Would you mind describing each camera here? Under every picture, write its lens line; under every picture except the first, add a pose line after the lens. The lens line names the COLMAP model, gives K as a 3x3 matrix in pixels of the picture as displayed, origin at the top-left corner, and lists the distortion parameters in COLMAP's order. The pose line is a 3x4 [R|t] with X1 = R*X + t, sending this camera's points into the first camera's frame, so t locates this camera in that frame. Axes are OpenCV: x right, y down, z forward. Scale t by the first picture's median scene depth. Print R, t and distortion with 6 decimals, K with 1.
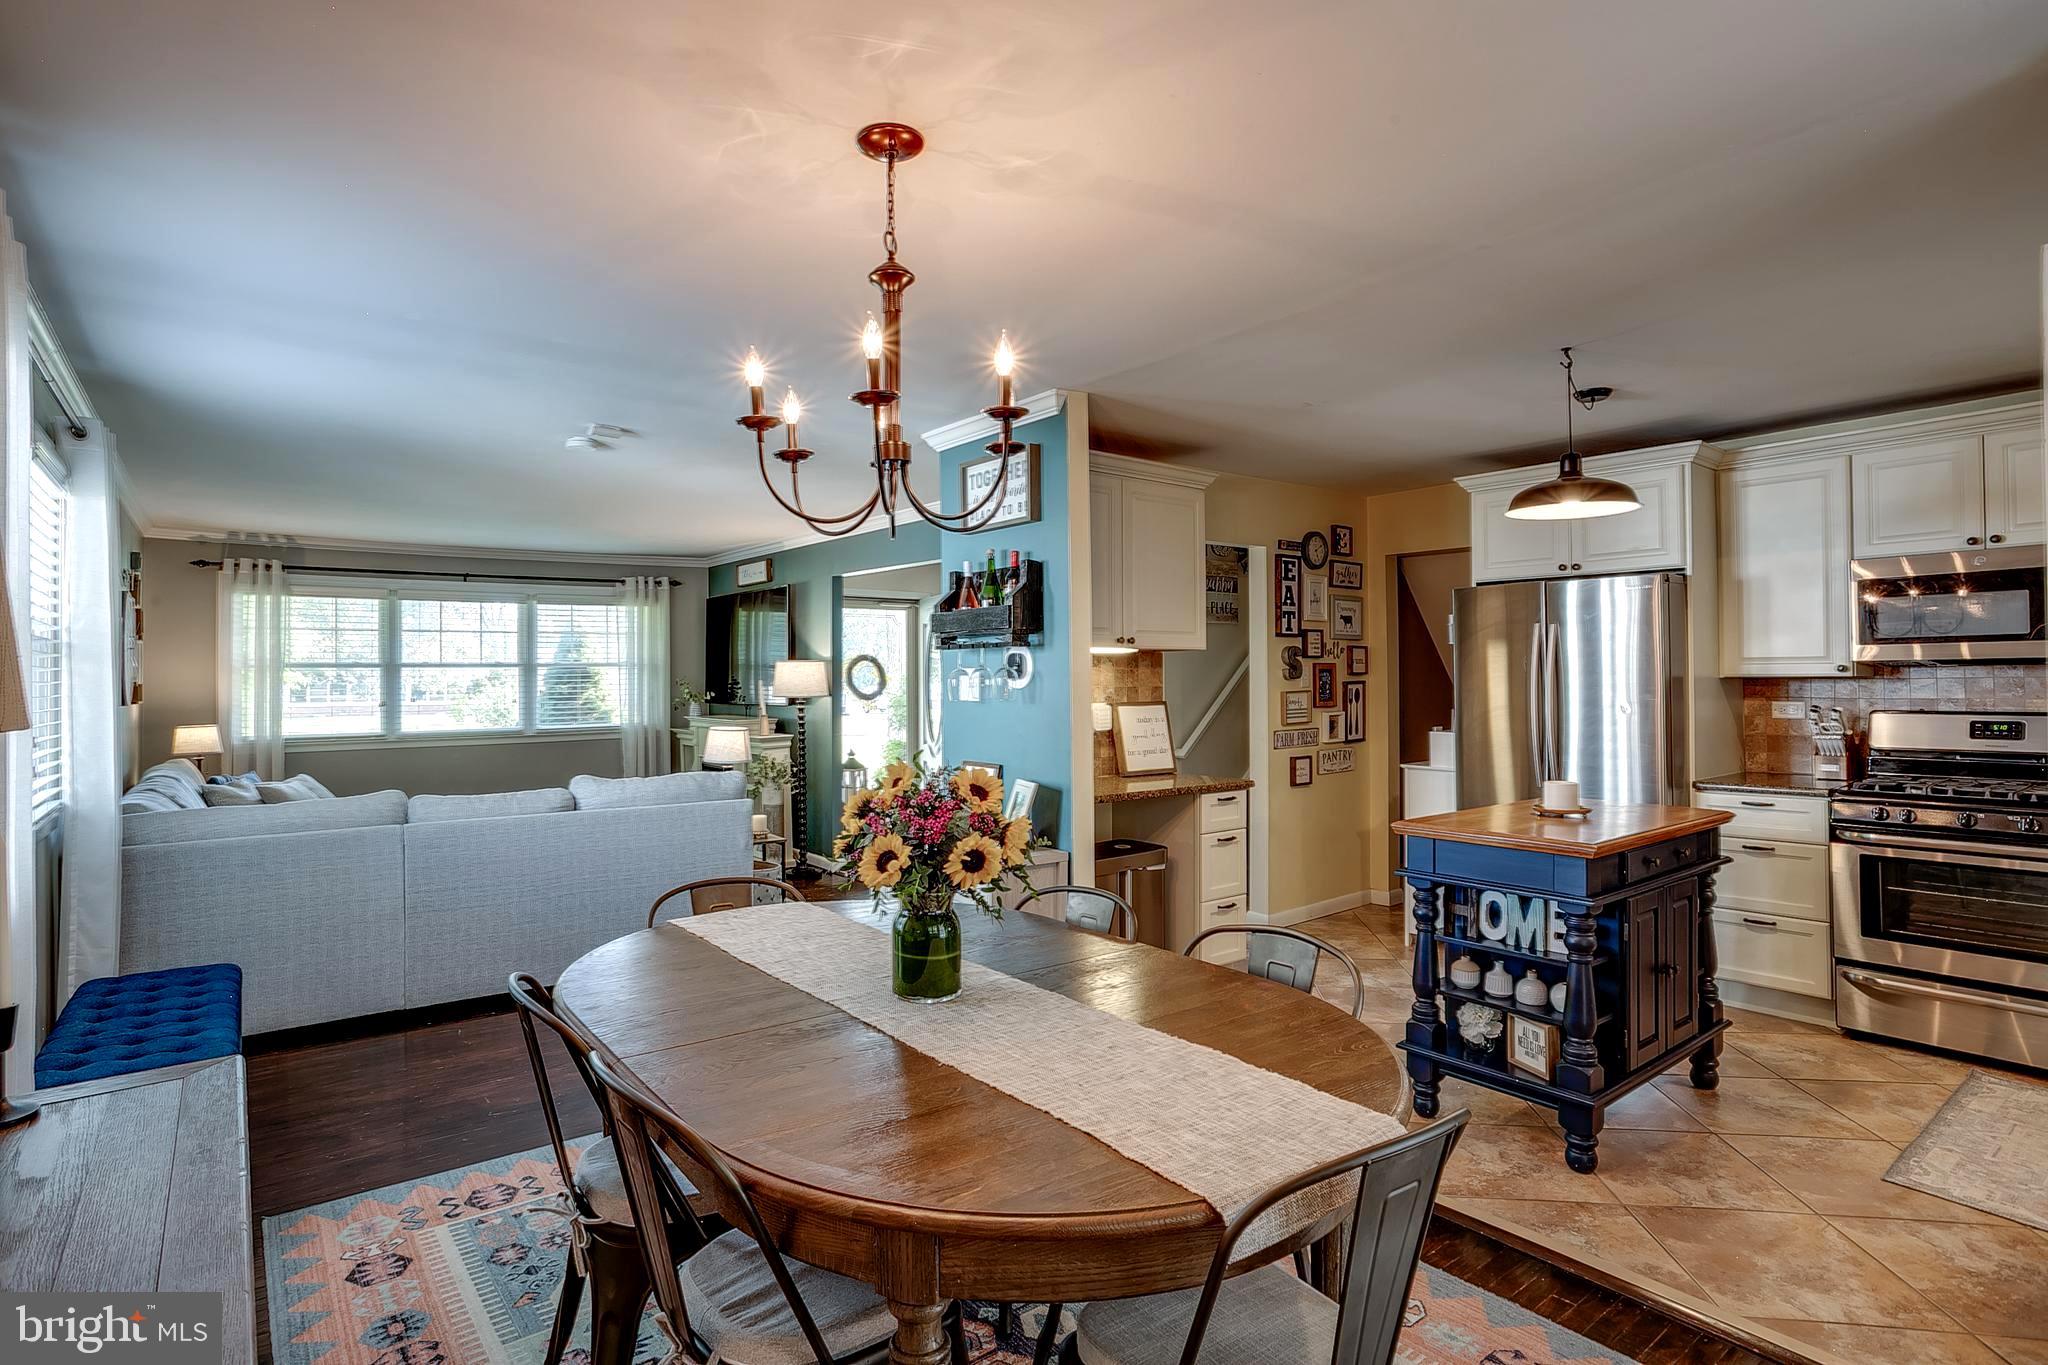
lens RADIAL K [[1033.4, 0, 1000.0], [0, 1033.4, 667.7], [0, 0, 1]] dist [-0.063354, 0.036811]
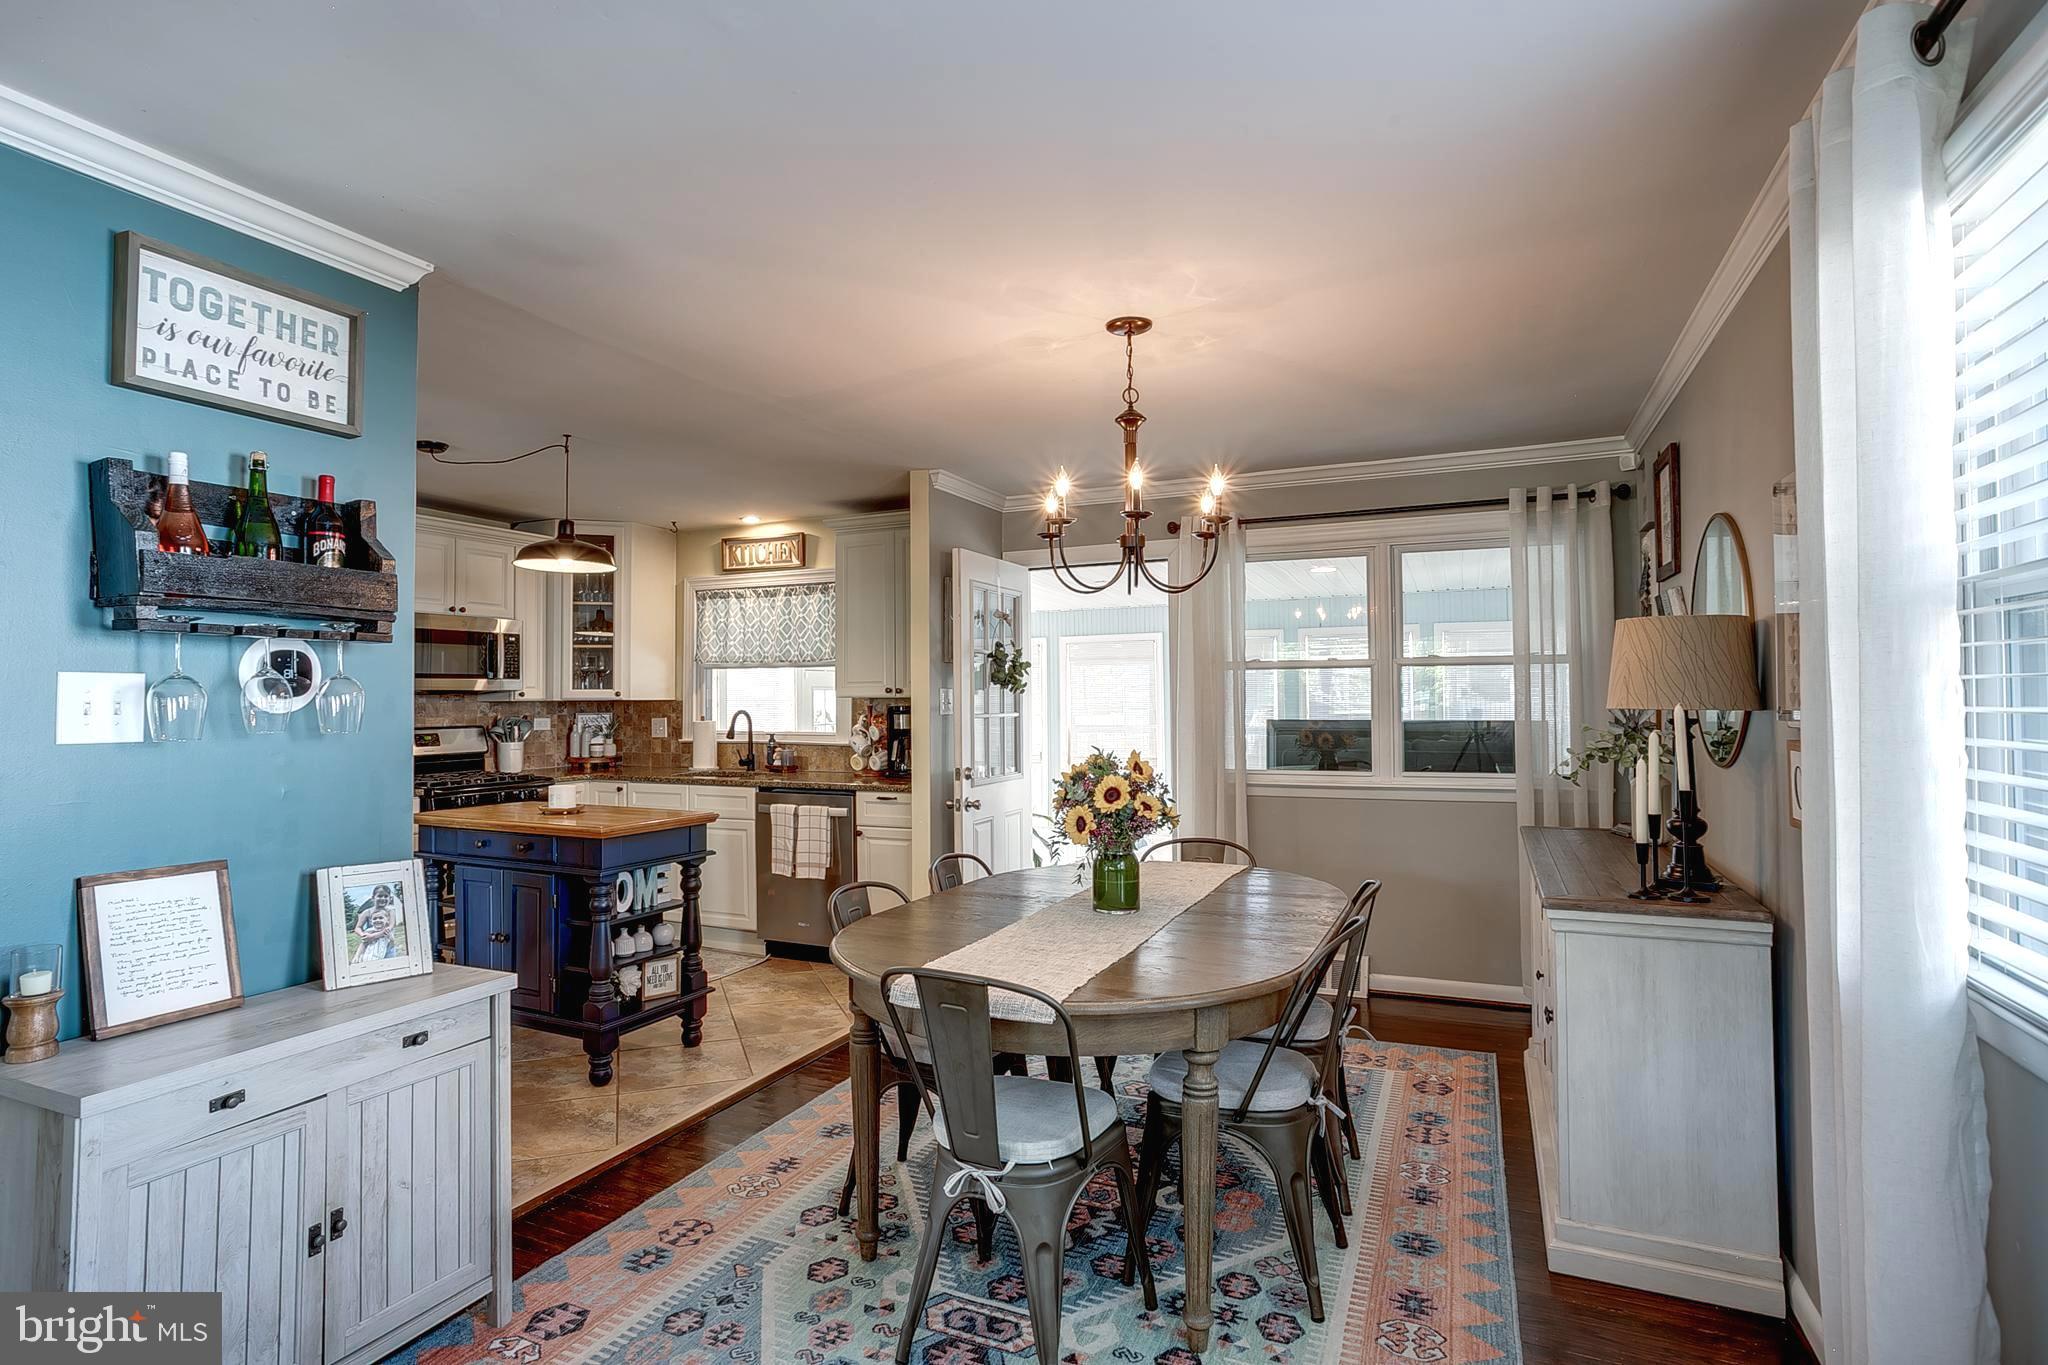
lens RADIAL K [[1033.4, 0, 1000.0], [0, 1033.4, 667.7], [0, 0, 1]] dist [-0.063354, 0.036811]
pose [[-0.462878, 0.035843, 0.885697, -0.401125], [-0.003243, 0.999107, -0.042127, 0.010381], [-0.886416, -0.022372, -0.462348, 0.563052]]
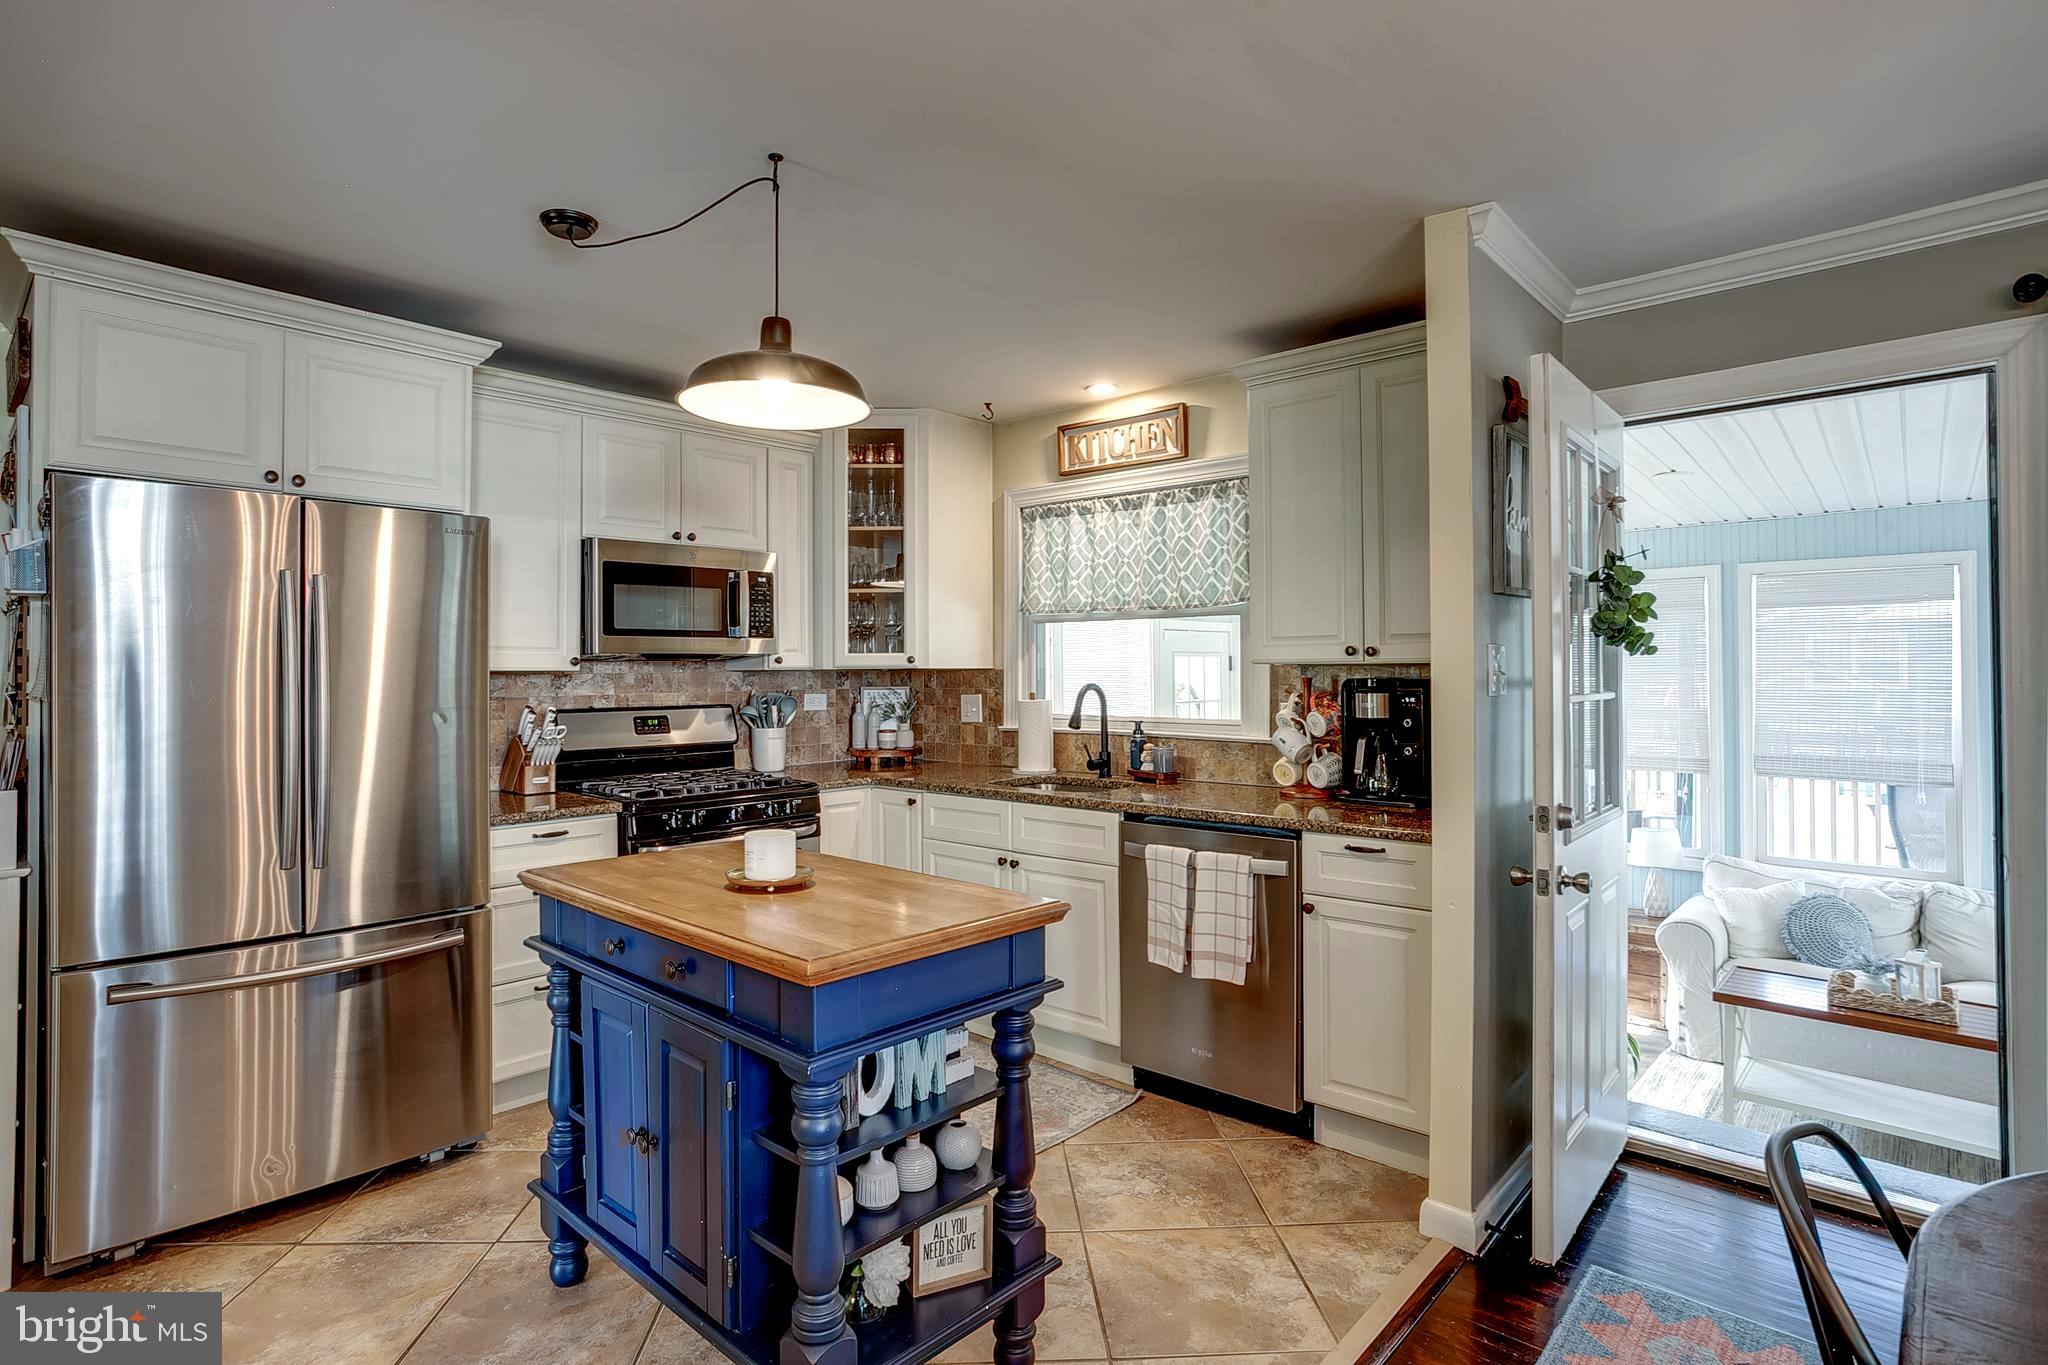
lens RADIAL K [[1033.4, 0, 1000.0], [0, 1033.4, 667.7], [0, 0, 1]] dist [-0.063354, 0.036811]
pose [[-0.171083, 0.011030, 0.985195, -0.050093], [-0.008007, 0.999889, -0.012585, 0.008828], [-0.985224, -0.010042, -0.170976, 0.494079]]
